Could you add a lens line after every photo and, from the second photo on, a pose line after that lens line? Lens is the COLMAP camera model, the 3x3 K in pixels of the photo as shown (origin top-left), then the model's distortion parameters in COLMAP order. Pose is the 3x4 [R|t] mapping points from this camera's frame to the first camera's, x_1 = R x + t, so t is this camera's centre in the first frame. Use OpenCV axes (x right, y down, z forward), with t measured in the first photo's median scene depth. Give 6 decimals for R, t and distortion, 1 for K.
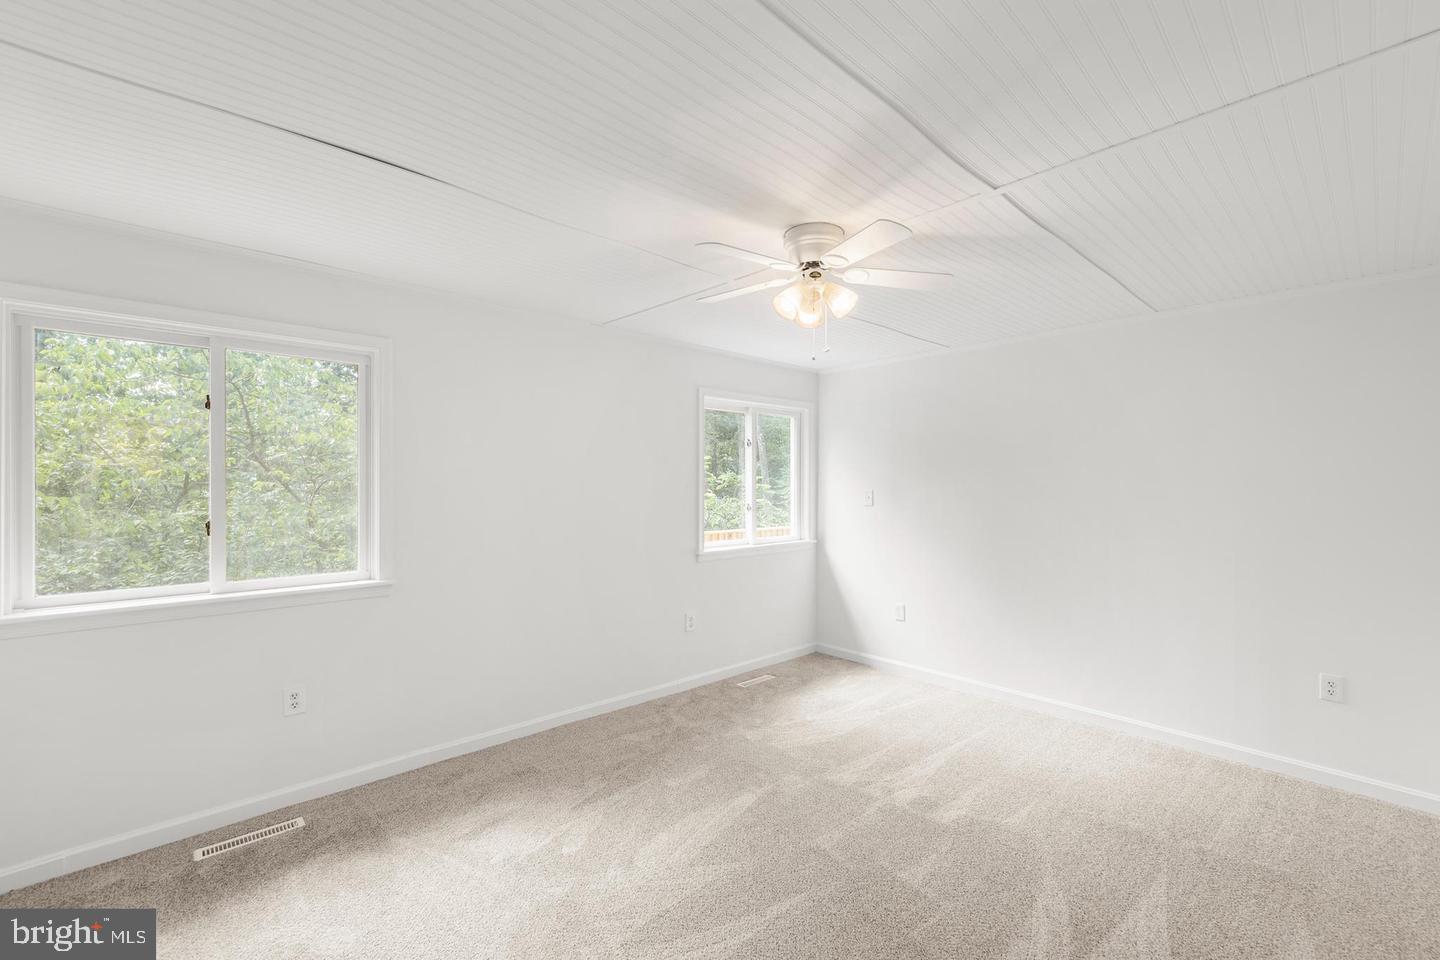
lens RADIAL K [[608.3, 0, 714.6], [0, 608.3, 466.2], [0, 0, 1]] dist [0.004988, -0.000008]
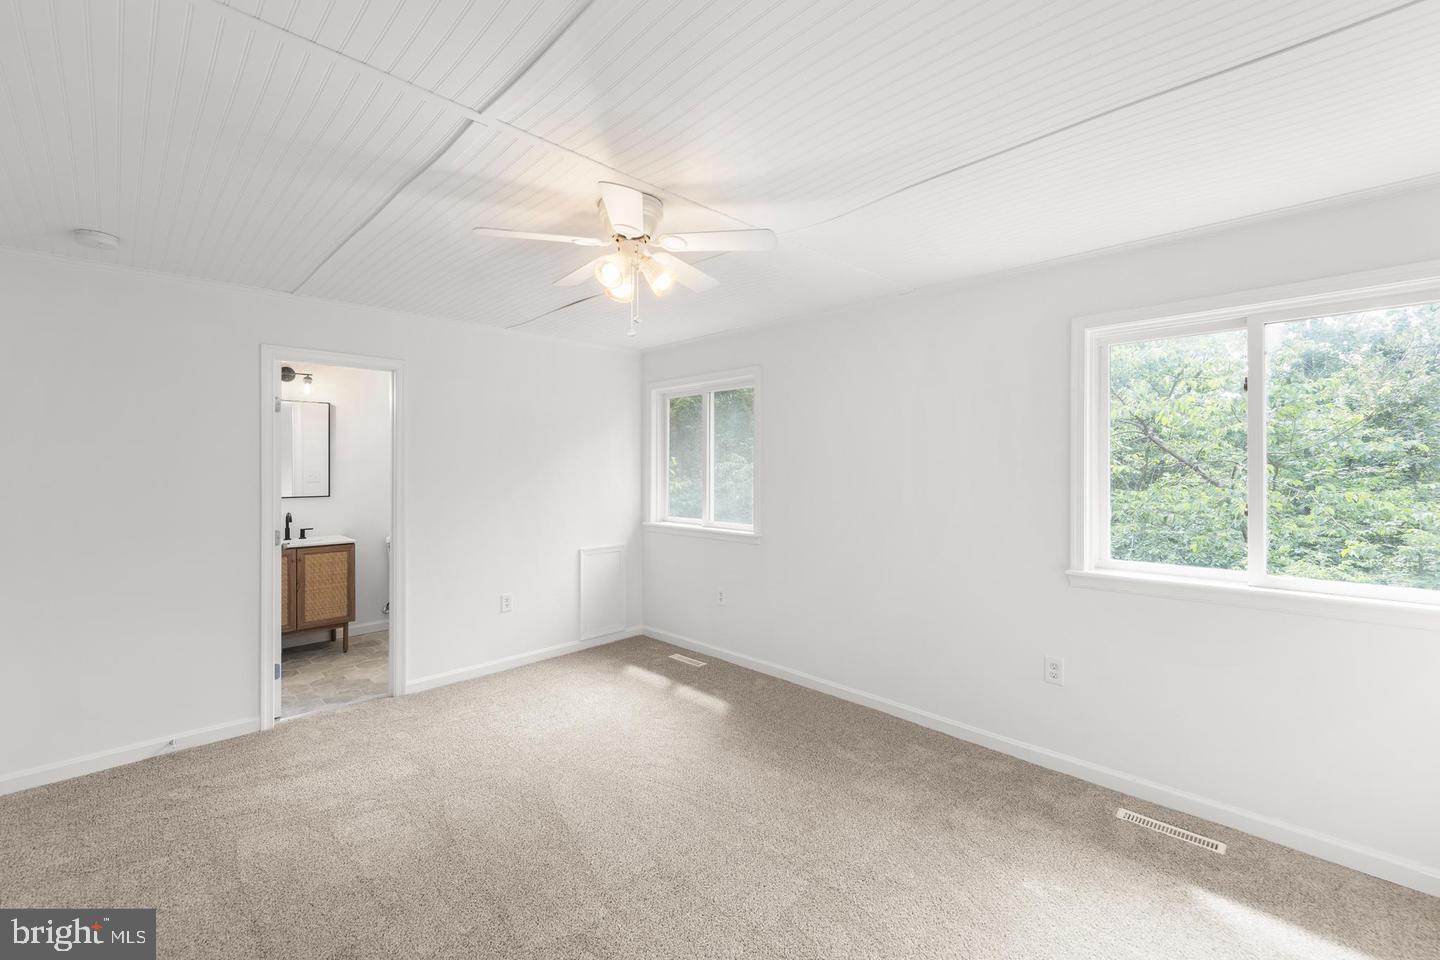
lens RADIAL K [[616.8, 0, 714.6], [0, 616.8, 470.2], [0, 0, 1]] dist [0.070658, -0.000067]
pose [[0.020124, -0.002348, -0.999795, 0.648166], [0.028709, 0.999586, -0.001770, 0.027462], [0.999385, -0.028667, 0.020183, 0.618500]]
